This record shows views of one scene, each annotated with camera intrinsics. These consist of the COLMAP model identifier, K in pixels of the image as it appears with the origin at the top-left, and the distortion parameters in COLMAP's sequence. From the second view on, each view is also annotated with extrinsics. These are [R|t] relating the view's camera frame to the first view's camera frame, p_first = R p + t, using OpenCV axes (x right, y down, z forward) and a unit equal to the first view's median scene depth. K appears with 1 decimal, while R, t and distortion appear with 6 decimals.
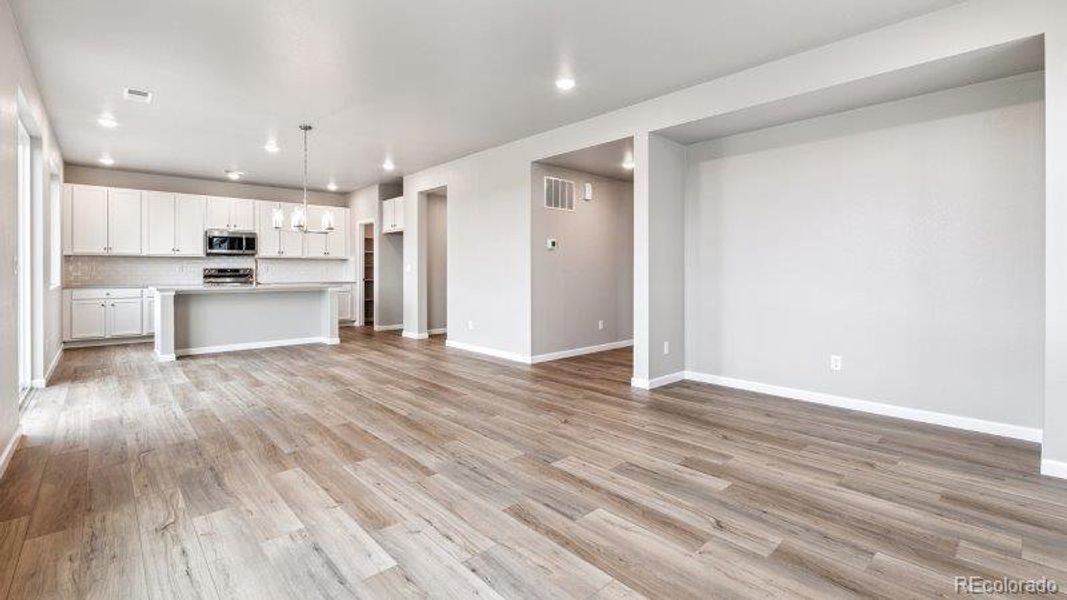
lens RADIAL K [[448.8, 0, 534.3], [0, 448.8, 290.5], [0, 0, 1]] dist [-0.001318, -0.000353]
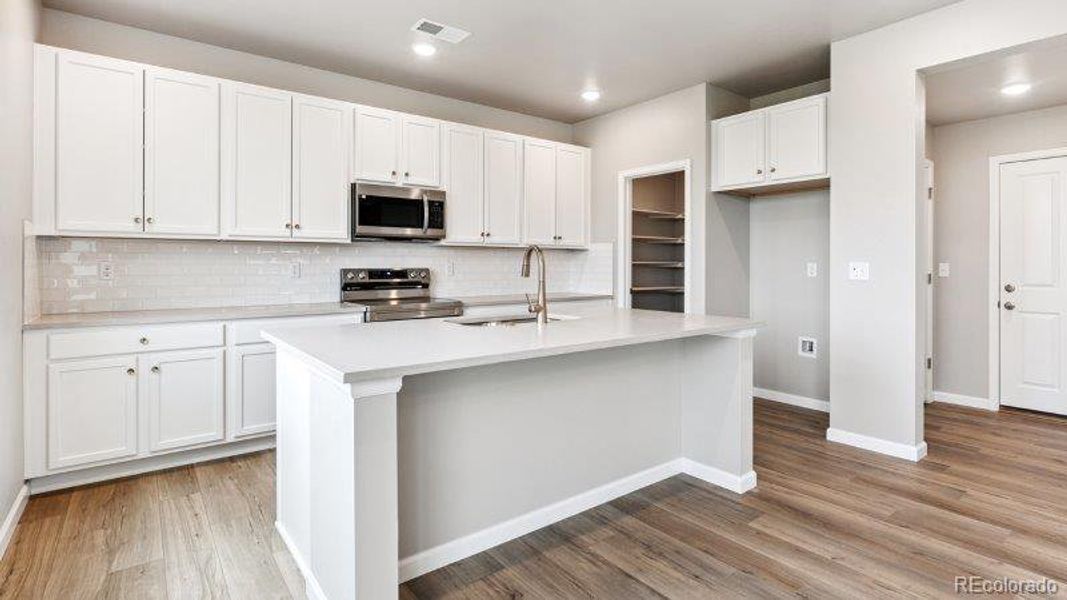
lens RADIAL K [[502.0, 0, 538.8], [0, 502.0, 288.5], [0, 0, 1]] dist [0.004942, 0.000701]
pose [[0.996387, 0.011676, -0.084124, -0.544938], [-0.010994, 0.999903, 0.008556, -0.039493], [0.084216, -0.007600, 0.996419, 0.564441]]
